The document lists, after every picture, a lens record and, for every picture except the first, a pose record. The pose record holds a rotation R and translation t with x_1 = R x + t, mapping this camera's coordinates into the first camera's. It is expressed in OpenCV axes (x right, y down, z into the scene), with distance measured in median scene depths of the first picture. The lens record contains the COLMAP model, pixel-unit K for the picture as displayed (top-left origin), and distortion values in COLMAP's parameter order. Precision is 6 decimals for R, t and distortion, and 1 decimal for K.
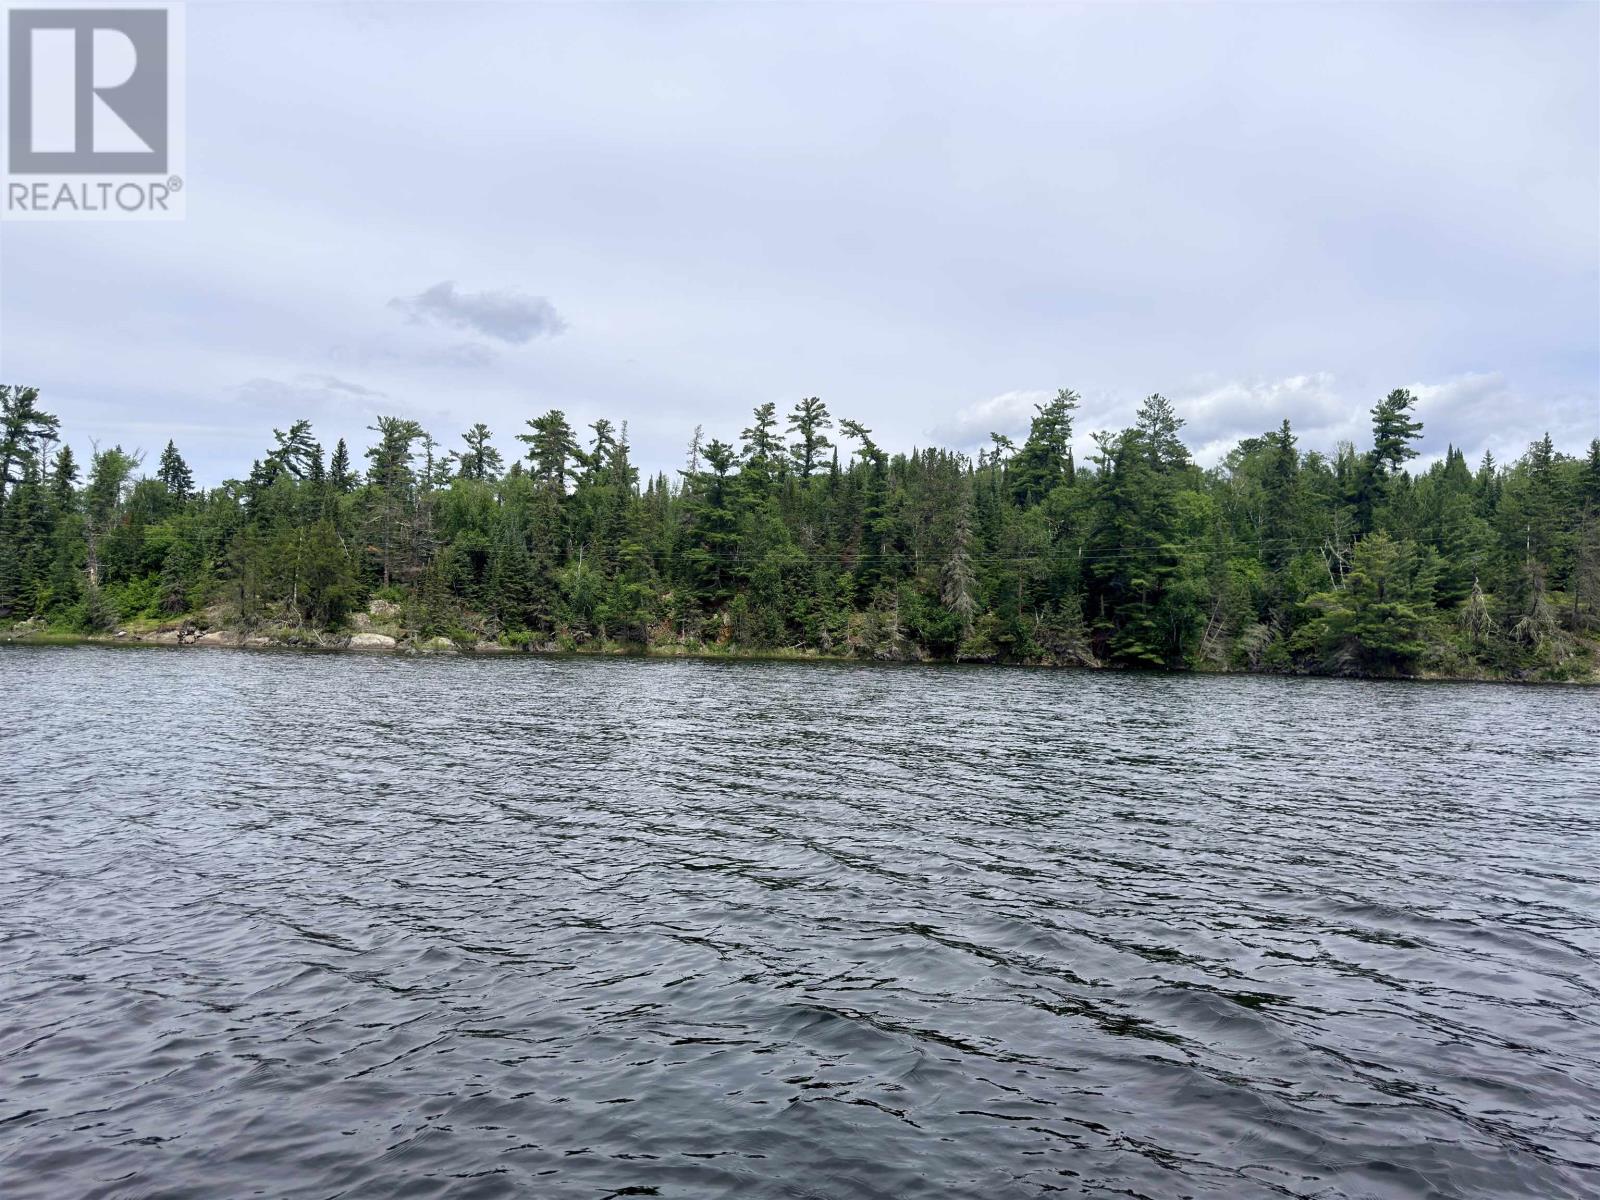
lens RADIAL K [[1115.7, 0, 800.0], [0, 1115.7, 600.0], [0, 0, 1]] dist [0.085281, -0.070190]
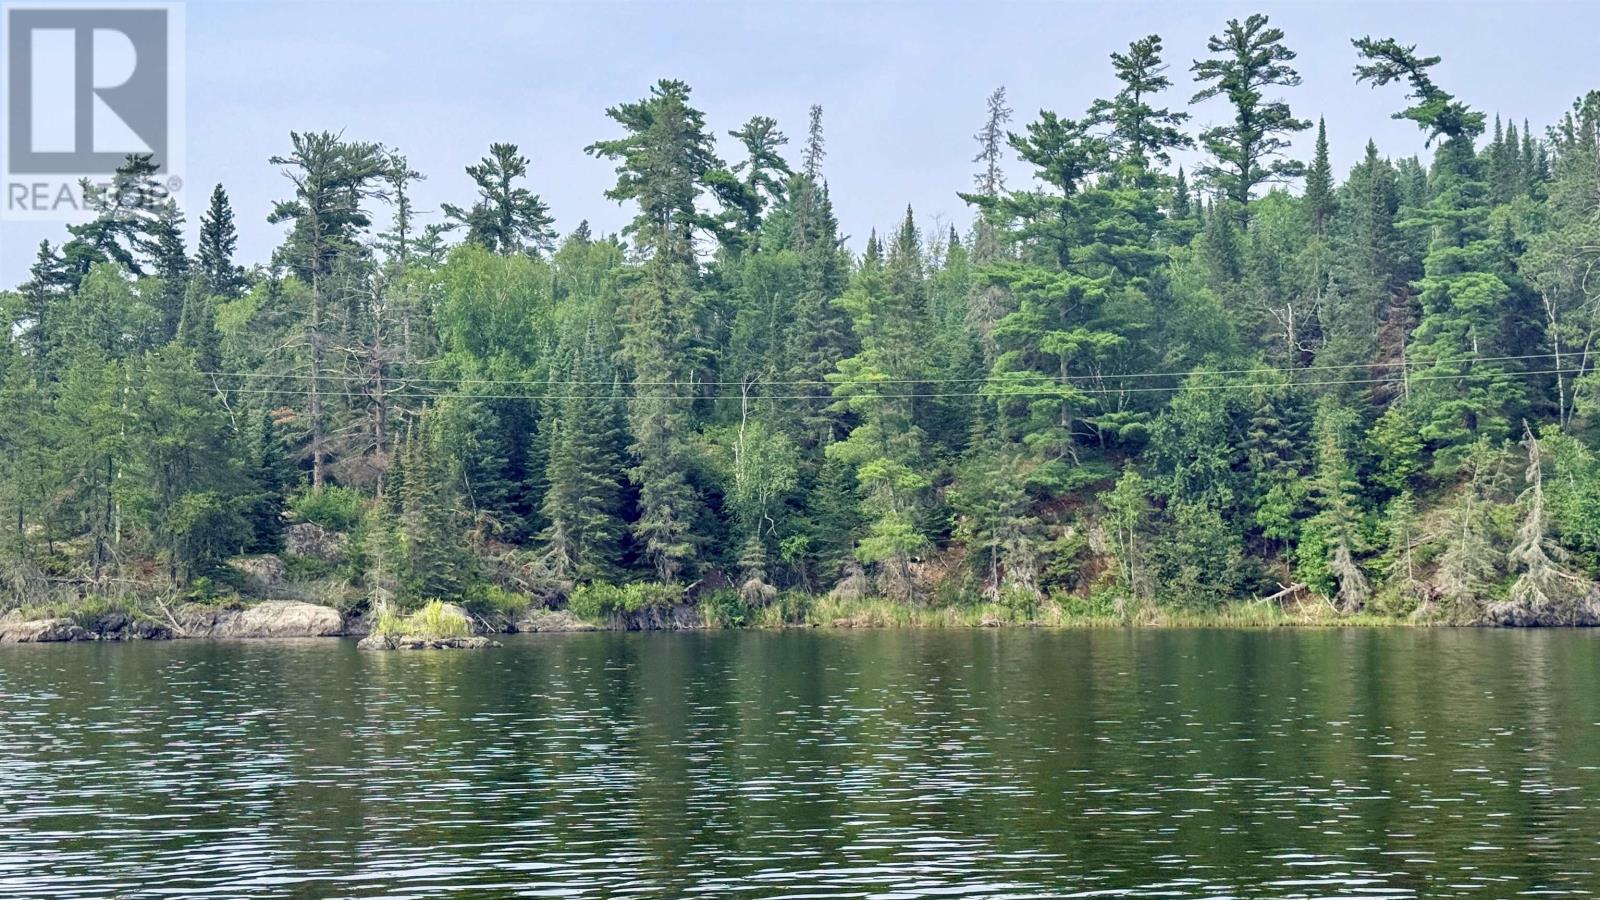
lens RADIAL K [[2240.0, 0, 800.0], [0, 2240.0, 450.0], [0, 0, 1]] dist [0.036487, 1.022327]
pose [[0.988611, -0.044394, -0.143798, -0.042825], [0.040305, 0.998699, -0.031226, 0.004950], [0.144997, 0.025075, 0.989114, 0.124587]]
